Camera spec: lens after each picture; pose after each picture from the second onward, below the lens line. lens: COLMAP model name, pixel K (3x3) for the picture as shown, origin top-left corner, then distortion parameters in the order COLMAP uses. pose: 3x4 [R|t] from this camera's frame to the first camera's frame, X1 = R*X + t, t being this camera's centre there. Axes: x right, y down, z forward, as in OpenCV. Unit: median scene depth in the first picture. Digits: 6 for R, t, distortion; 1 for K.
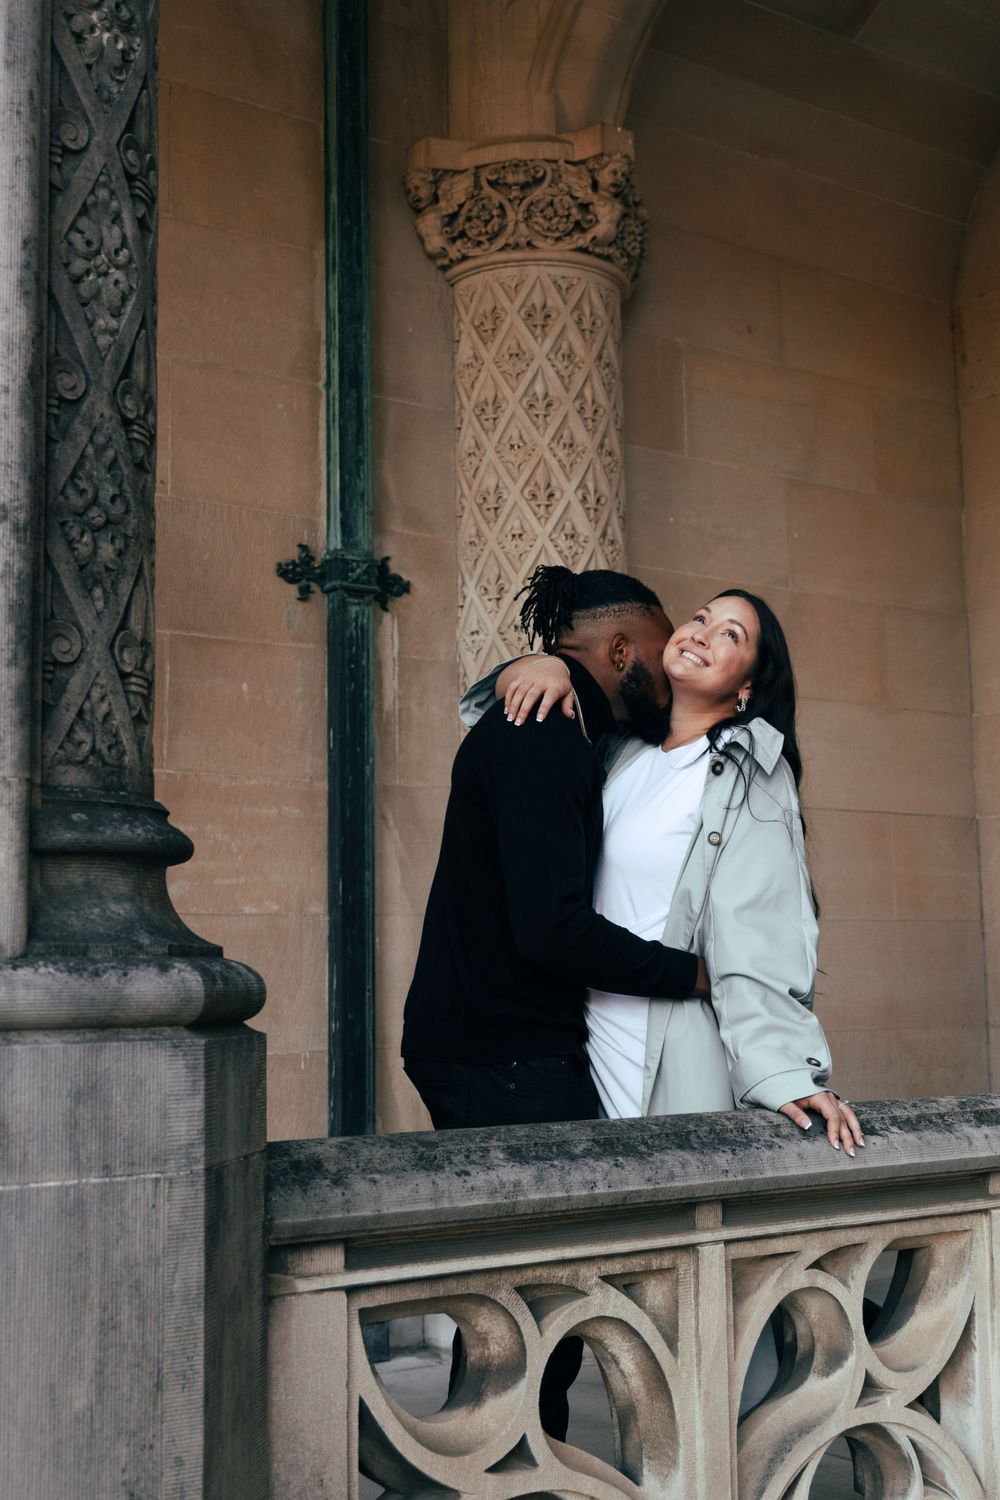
lens RADIAL K [[2093.2, 0, 498.9], [0, 2093.2, 754.7], [0, 0, 1]] dist [0.034941, 0.000000]
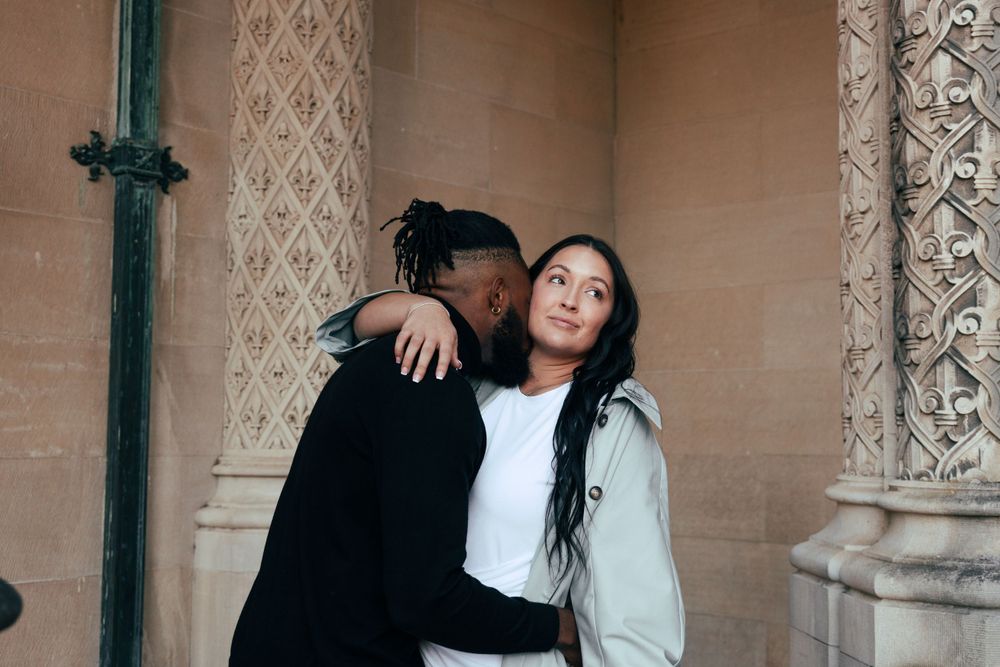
lens RADIAL K [[1395.5, 0, 504.7], [0, 1395.5, 328.2], [0, 0, 1]] dist [0.034941, 0.000000]
pose [[0.971181, 0.038147, 0.235273, -0.052133], [-0.048685, 0.998047, 0.039144, -0.034195], [-0.233320, -0.049470, 0.971141, 0.204636]]
